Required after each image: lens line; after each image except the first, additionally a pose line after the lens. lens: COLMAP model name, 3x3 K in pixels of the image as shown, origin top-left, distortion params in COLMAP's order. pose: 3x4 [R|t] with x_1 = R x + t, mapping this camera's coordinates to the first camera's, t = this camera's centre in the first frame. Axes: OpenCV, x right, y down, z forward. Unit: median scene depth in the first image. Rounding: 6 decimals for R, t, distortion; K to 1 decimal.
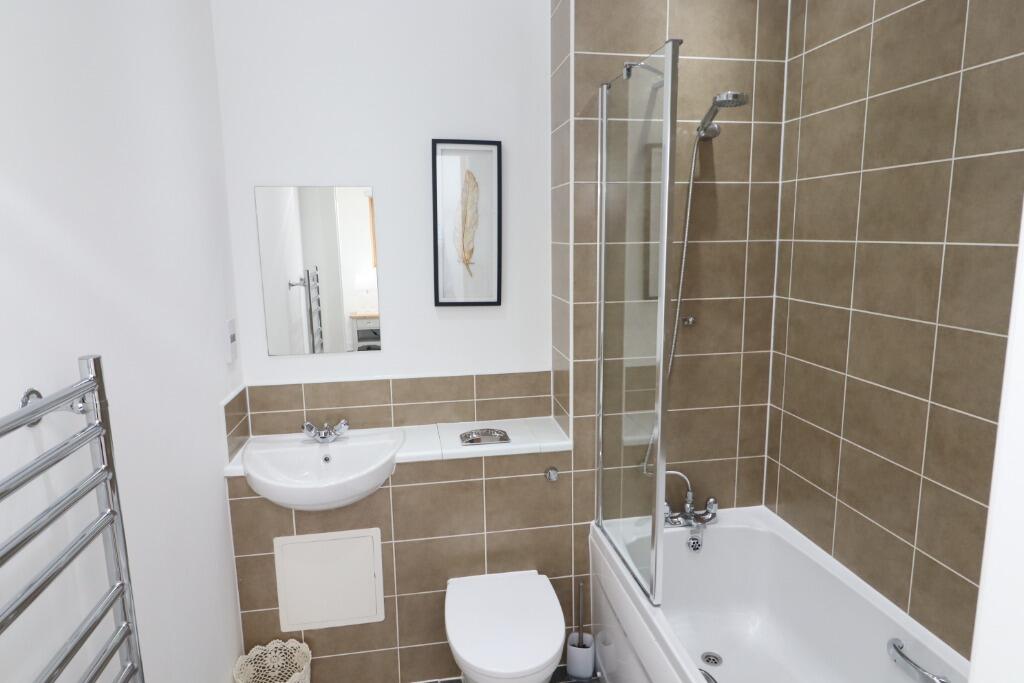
lens RADIAL K [[632.1, 0, 521.9], [0, 632.1, 337.5], [0, 0, 1]] dist [0.003270, -0.009373]
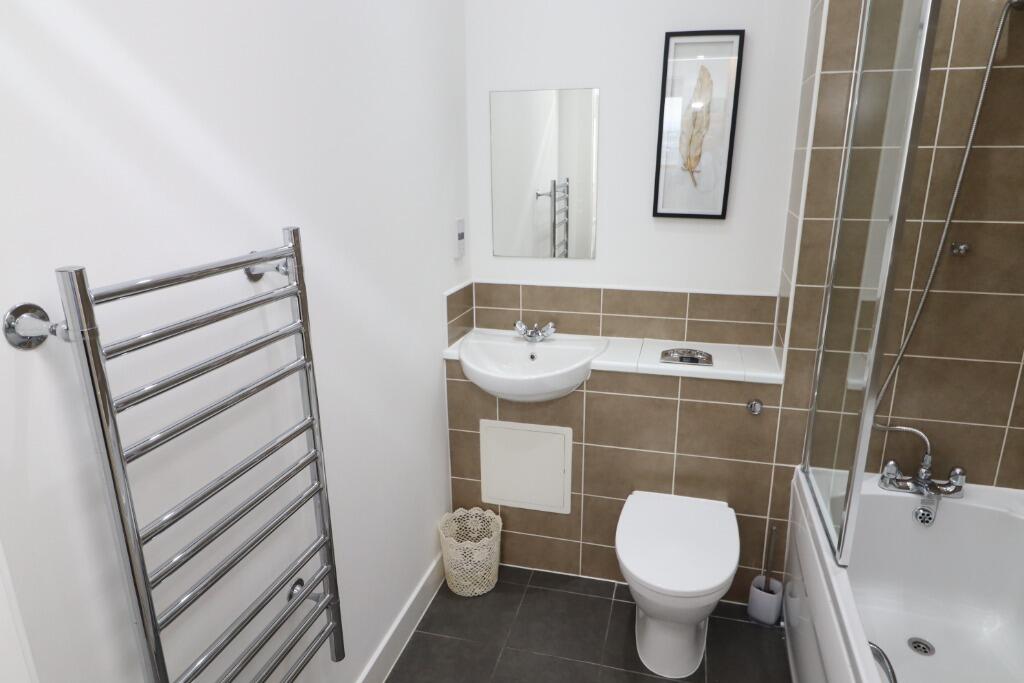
lens RADIAL K [[632.1, 0, 517.6], [0, 632.1, 338.0], [0, 0, 1]] dist [0.003270, -0.009373]
pose [[0.905503, 0.125060, -0.405492, 0.095005], [-0.075069, 0.987723, 0.136993, 0.017518], [0.417646, -0.093608, 0.903775, 0.033658]]
